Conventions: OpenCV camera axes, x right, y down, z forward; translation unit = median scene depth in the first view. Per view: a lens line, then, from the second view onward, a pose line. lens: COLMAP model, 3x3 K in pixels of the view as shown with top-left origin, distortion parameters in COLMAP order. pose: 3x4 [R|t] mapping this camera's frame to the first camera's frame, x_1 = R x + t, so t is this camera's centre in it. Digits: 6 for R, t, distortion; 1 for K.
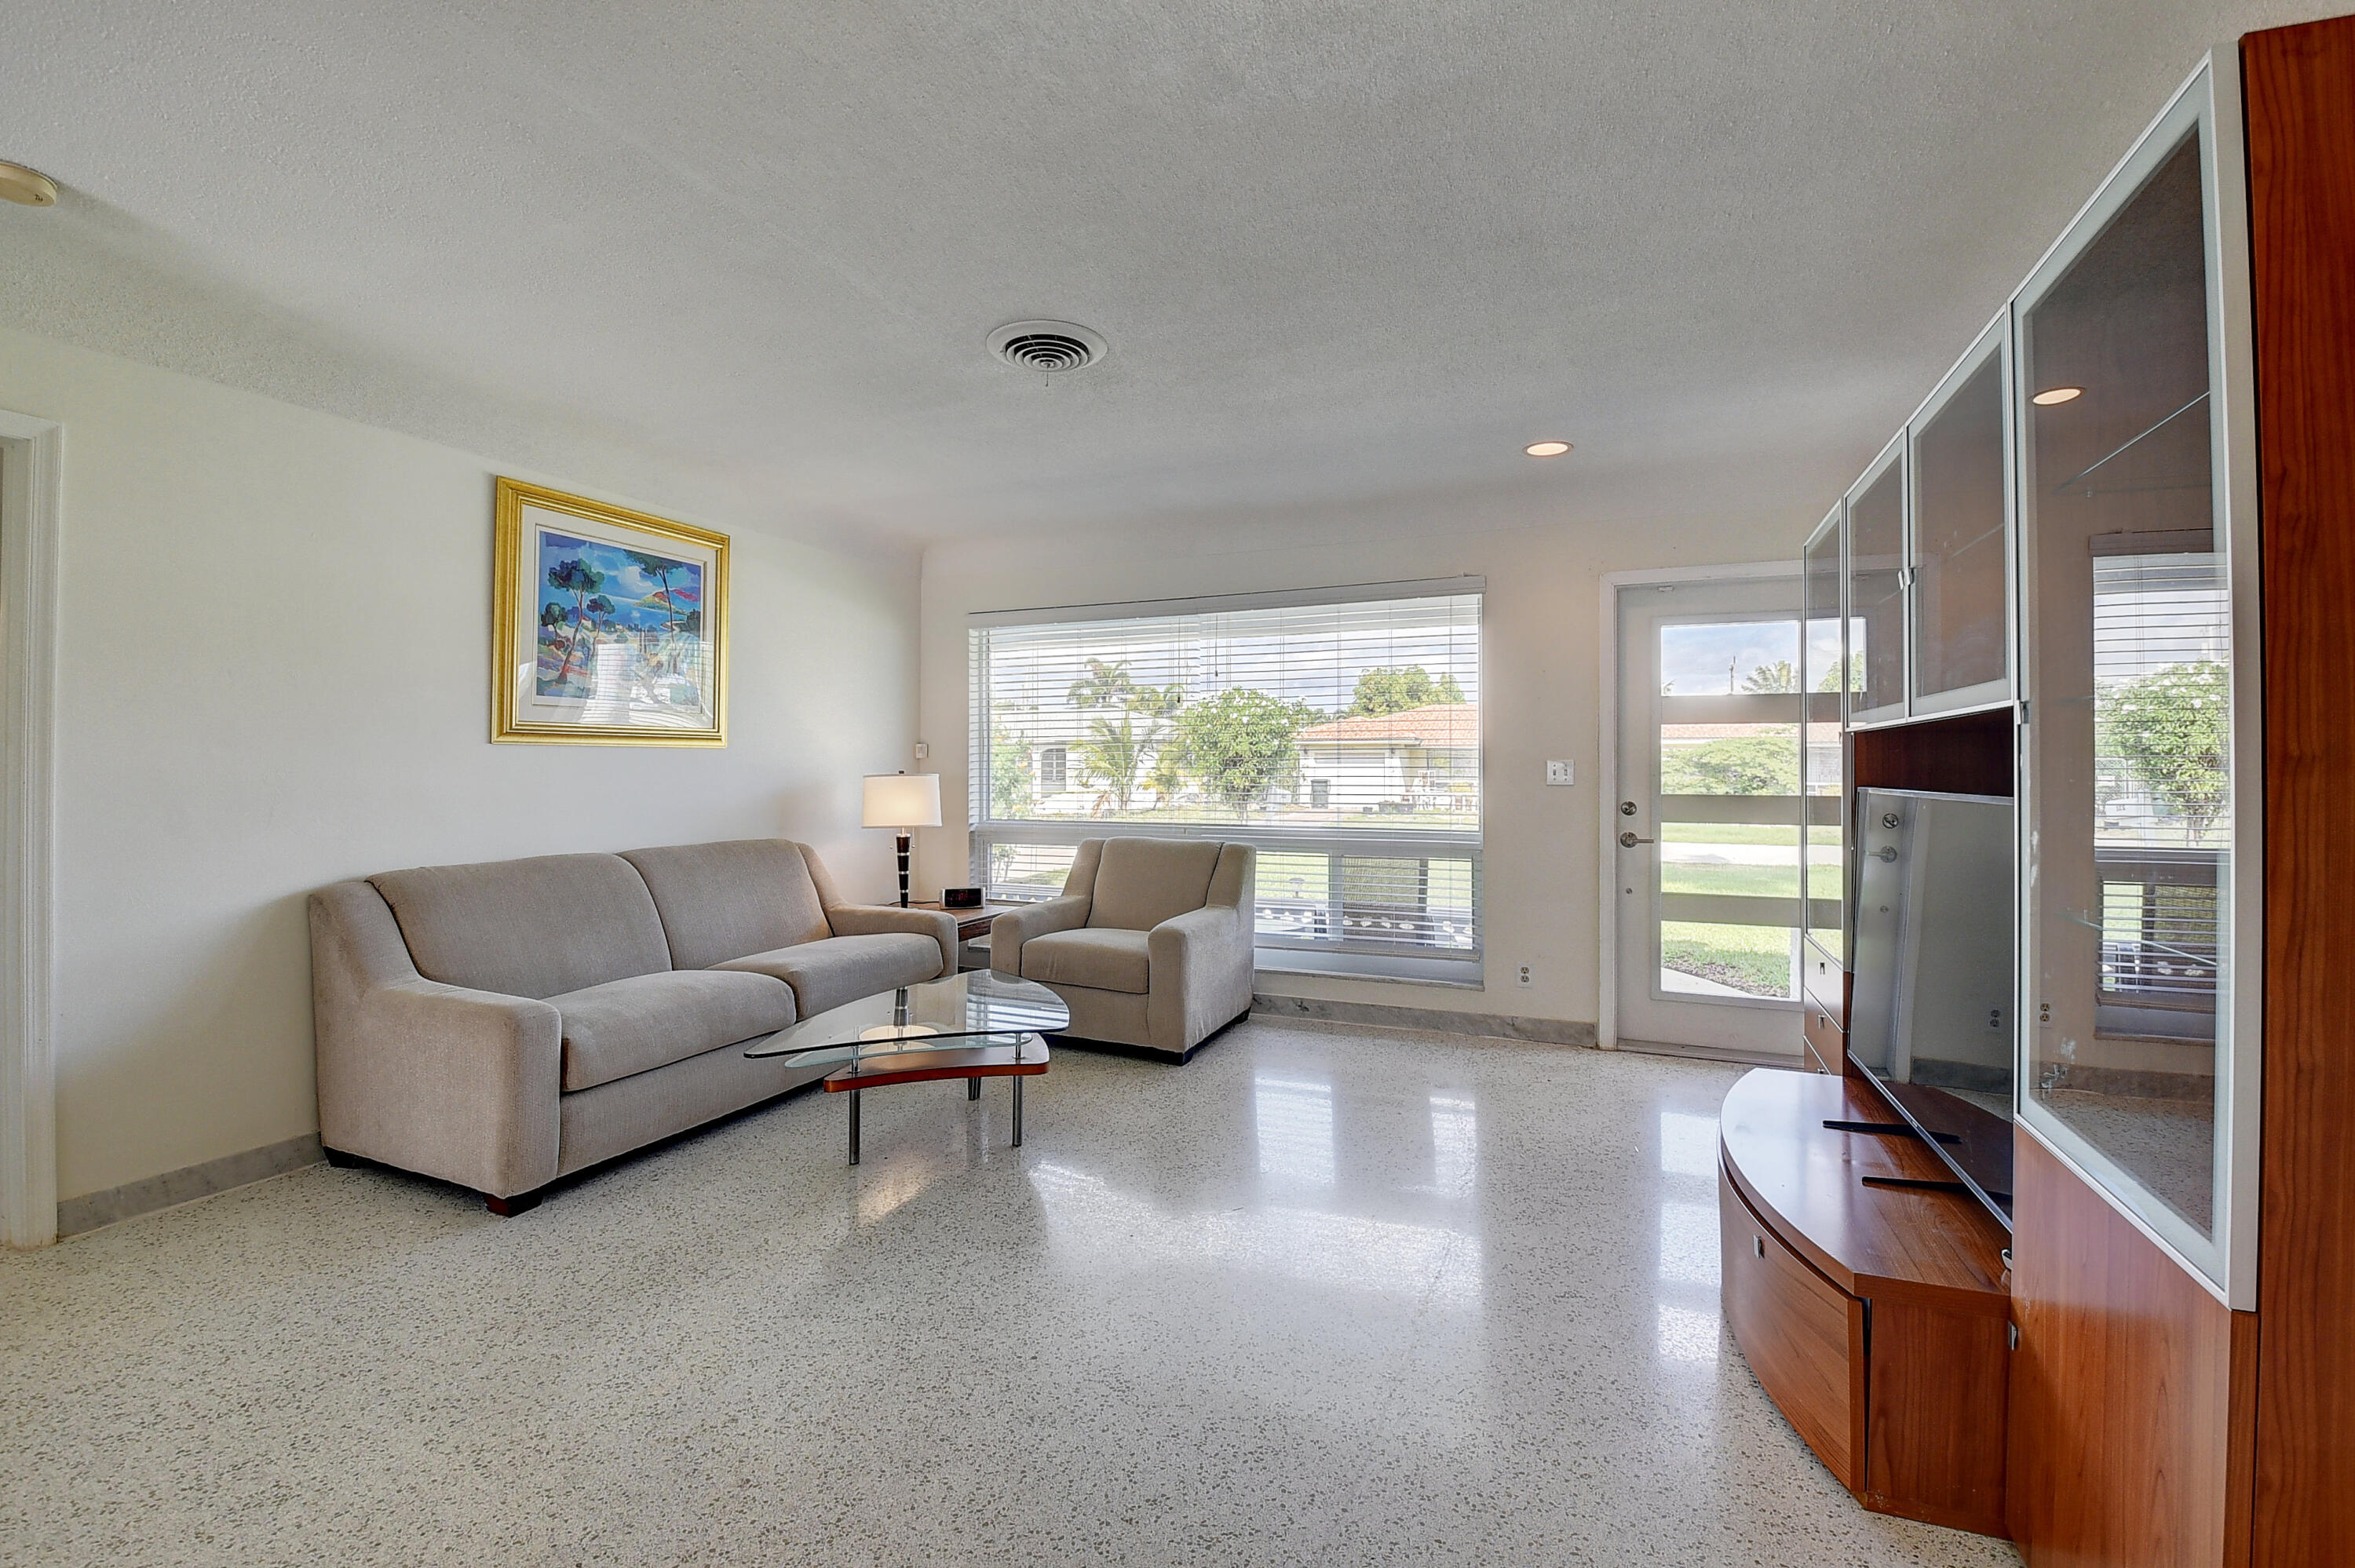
lens RADIAL K [[1044.1, 0, 1176.3], [0, 1044.1, 763.8], [0, 0, 1]] dist [0.000118, -0.013687]
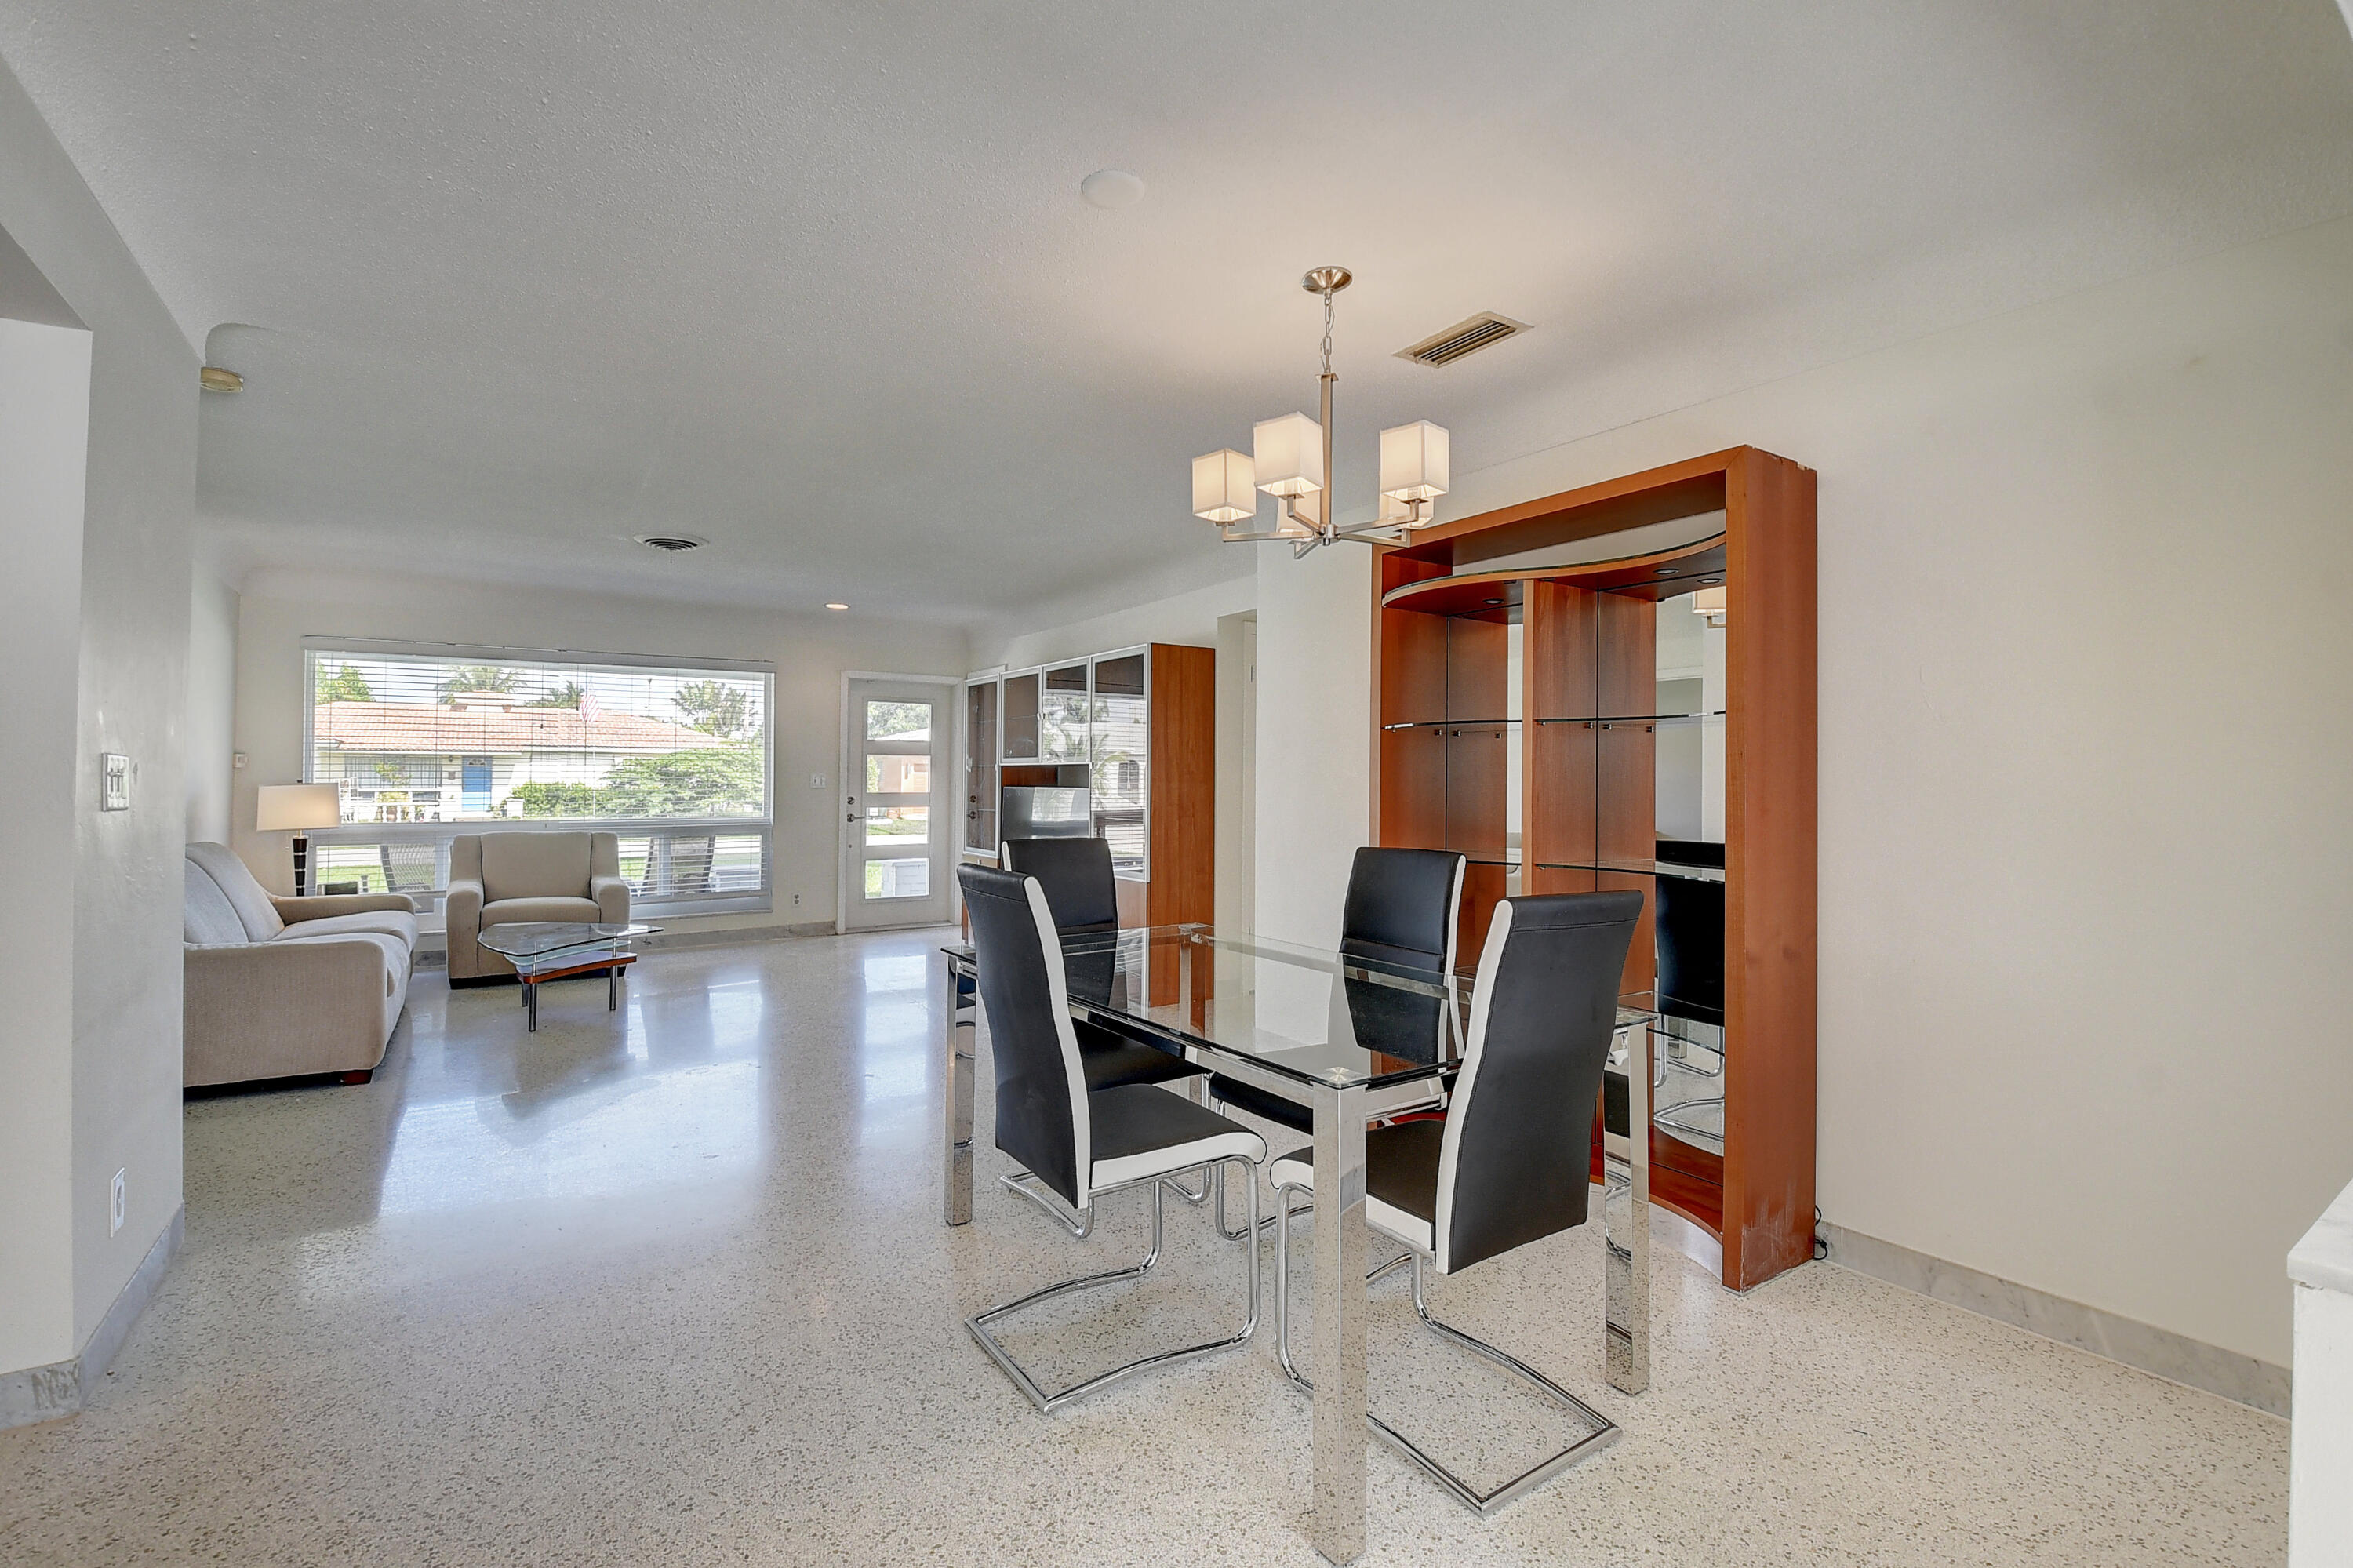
lens RADIAL K [[1043.4, 0, 1175.3], [0, 1043.4, 763.8], [0, 0, 1]] dist [0.000118, -0.013687]
pose [[0.559524, 0.010461, 0.828748, -0.732735], [-0.006242, 0.999945, -0.008408, -0.008785], [-0.828790, -0.000469, 0.559559, -0.467357]]
